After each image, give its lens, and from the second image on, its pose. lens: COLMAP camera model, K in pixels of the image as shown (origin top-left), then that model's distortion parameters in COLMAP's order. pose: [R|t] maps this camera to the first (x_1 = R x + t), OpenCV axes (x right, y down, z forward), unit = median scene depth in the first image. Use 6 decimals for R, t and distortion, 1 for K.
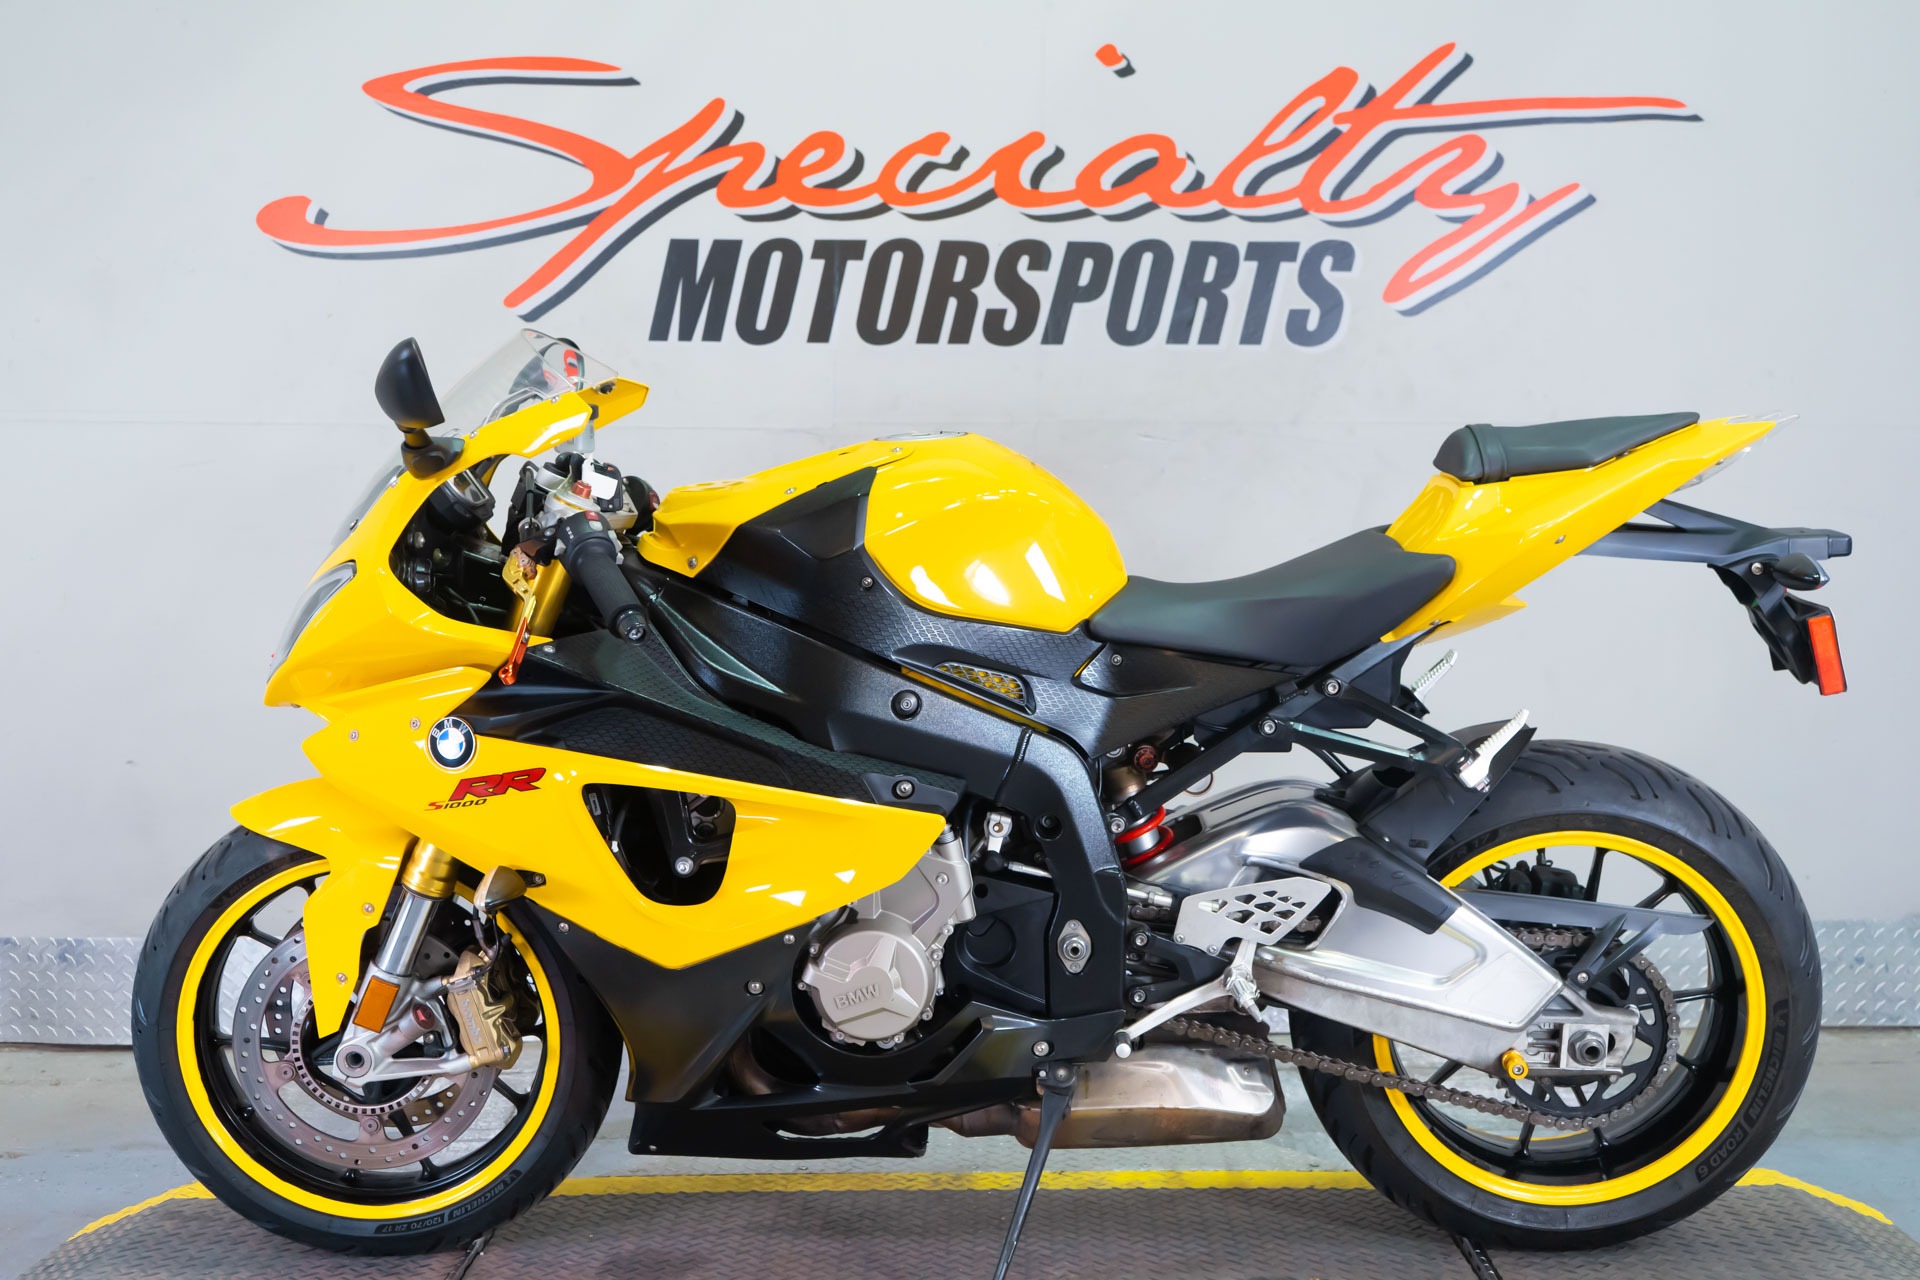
lens RADIAL K [[2345.8, 0, 966.8], [0, 2345.8, 630.2], [0, 0, 1]] dist [0.031077, 0.000000]
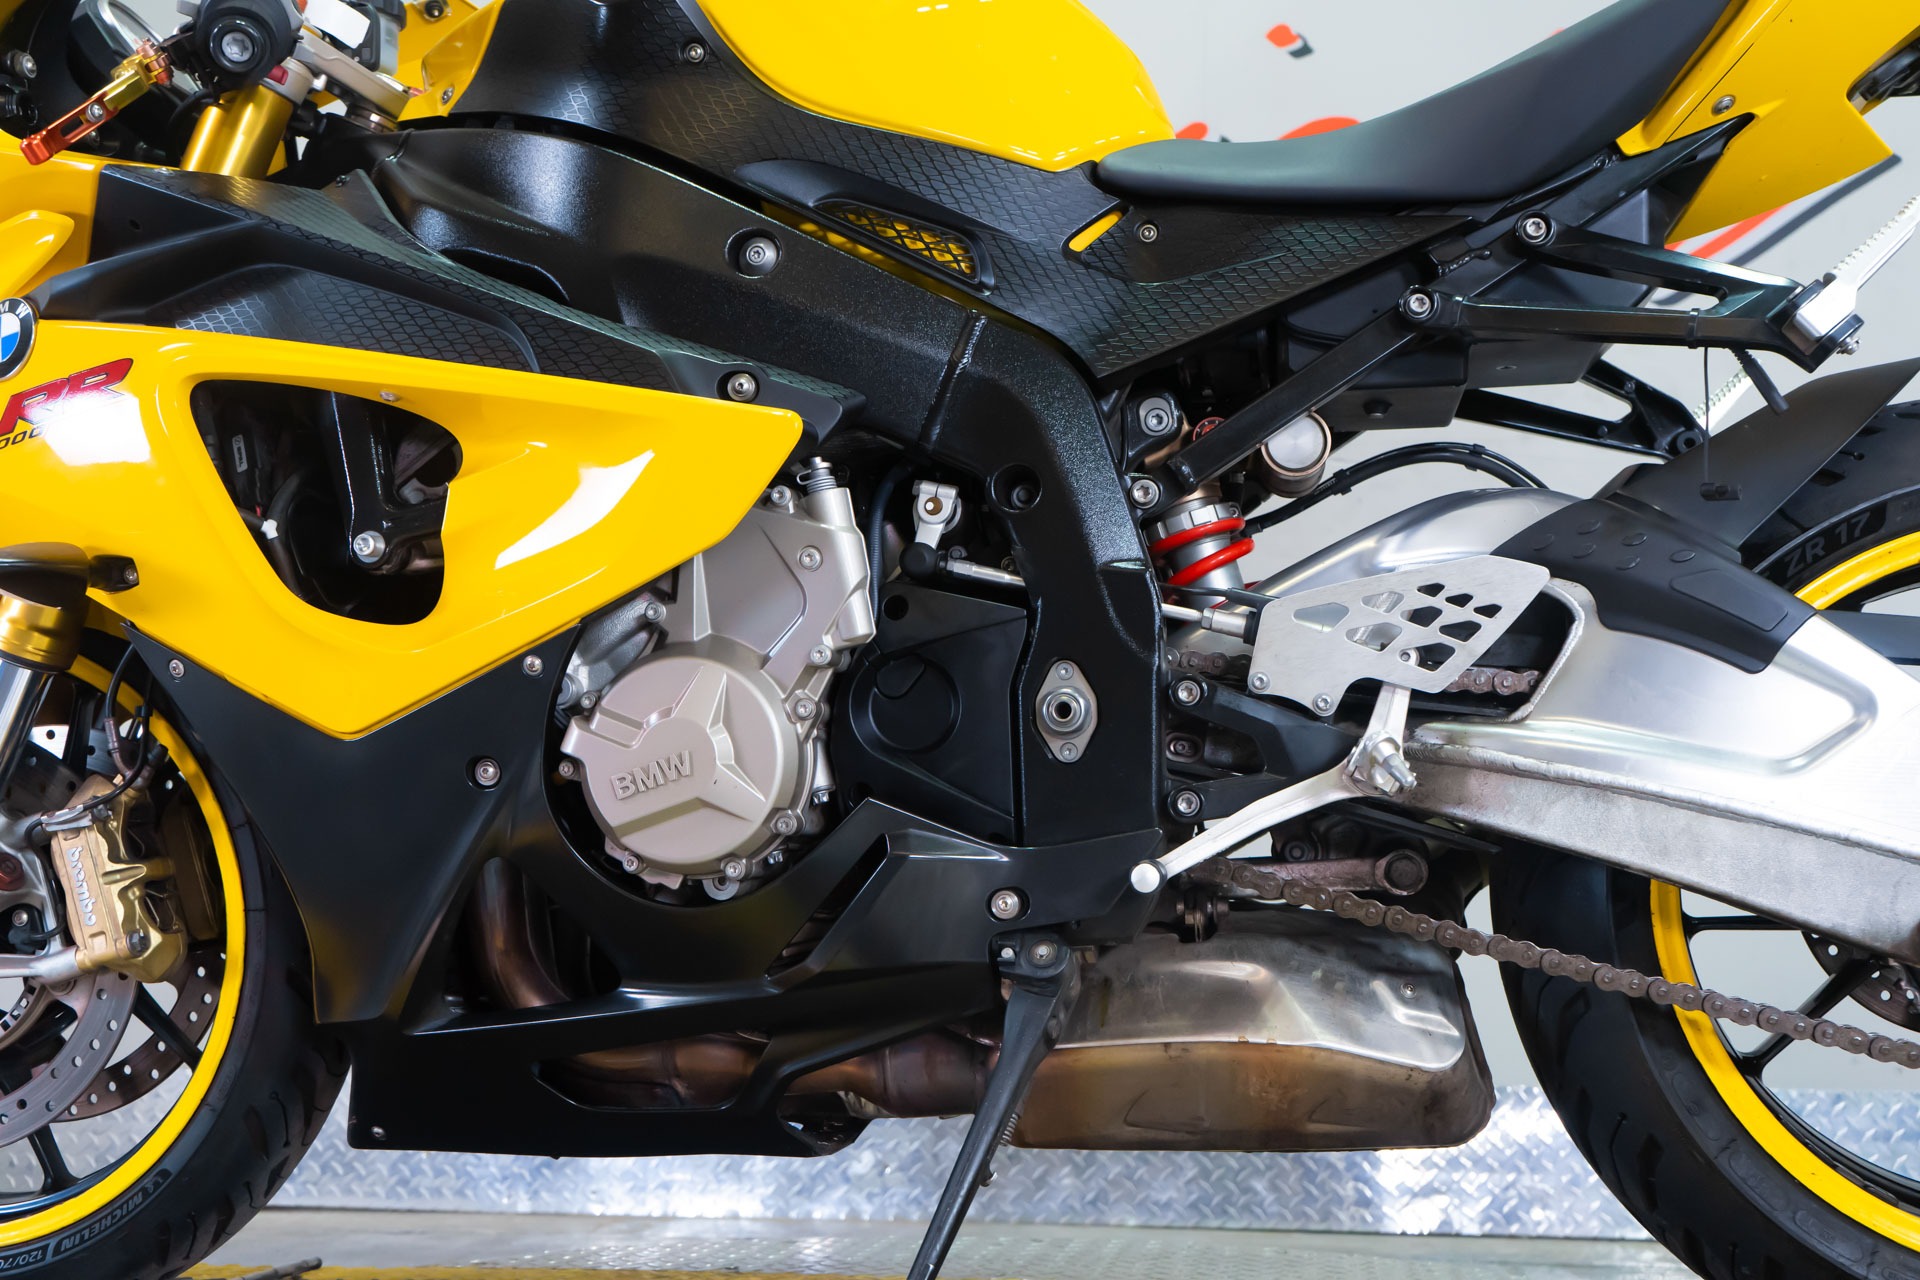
lens RADIAL K [[1974.1, 0, 970.3], [0, 1974.1, 637.8], [0, 0, 1]] dist [0.015967, 0.000000]
pose [[0.987443, -0.014366, -0.157320, 0.095730], [-0.022326, 0.973171, -0.228997, 0.222740], [0.156389, 0.229634, 0.960630, 0.555371]]
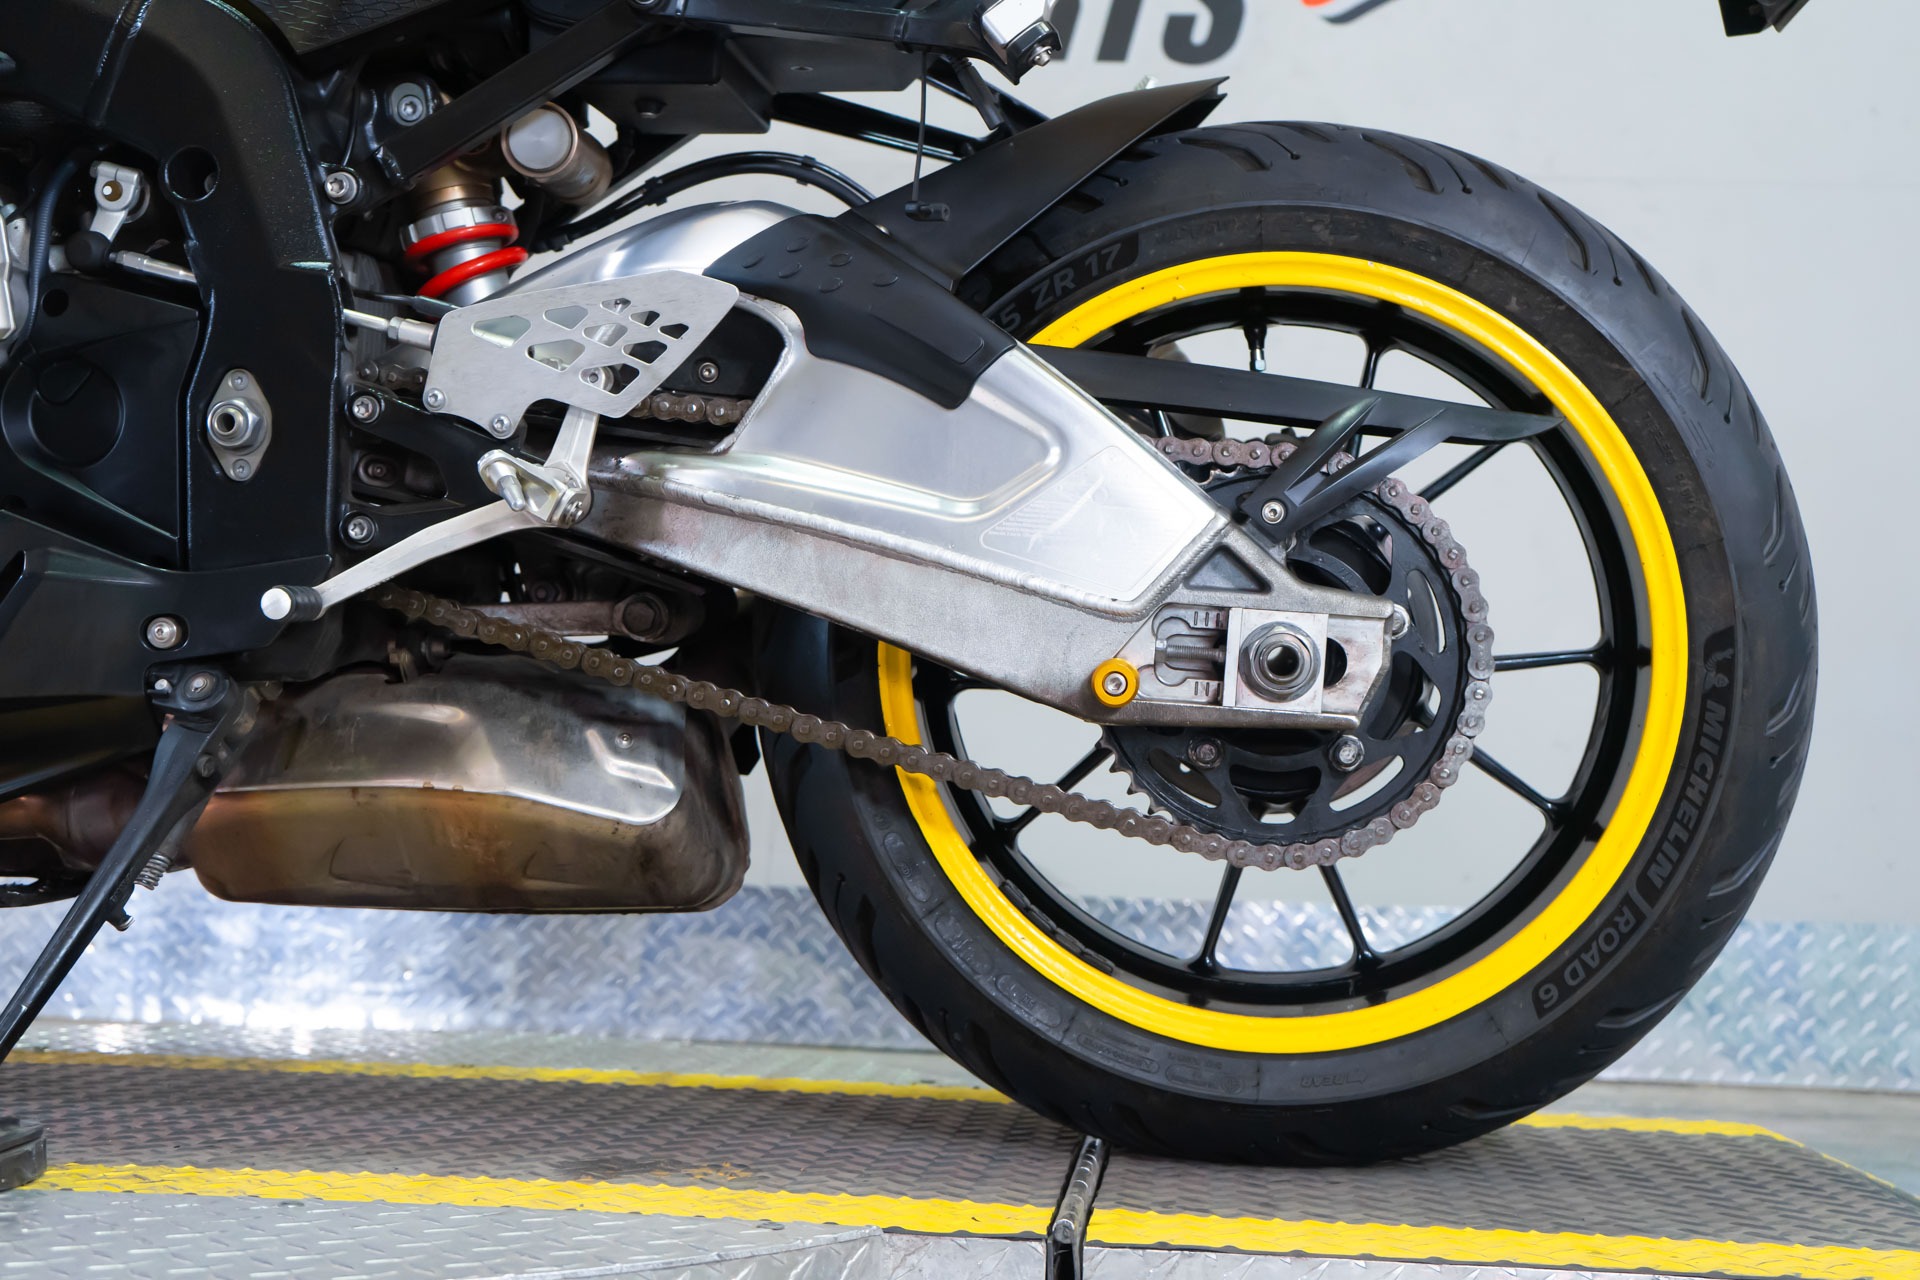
lens RADIAL K [[2345.8, 0, 967.8], [0, 2345.8, 635.0], [0, 0, 1]] dist [0.031077, 0.000000]
pose [[0.995031, 0.033265, -0.093848, 0.245388], [-0.045758, 0.989886, -0.134281, 0.237508], [0.088432, 0.137908, 0.986489, 0.532146]]
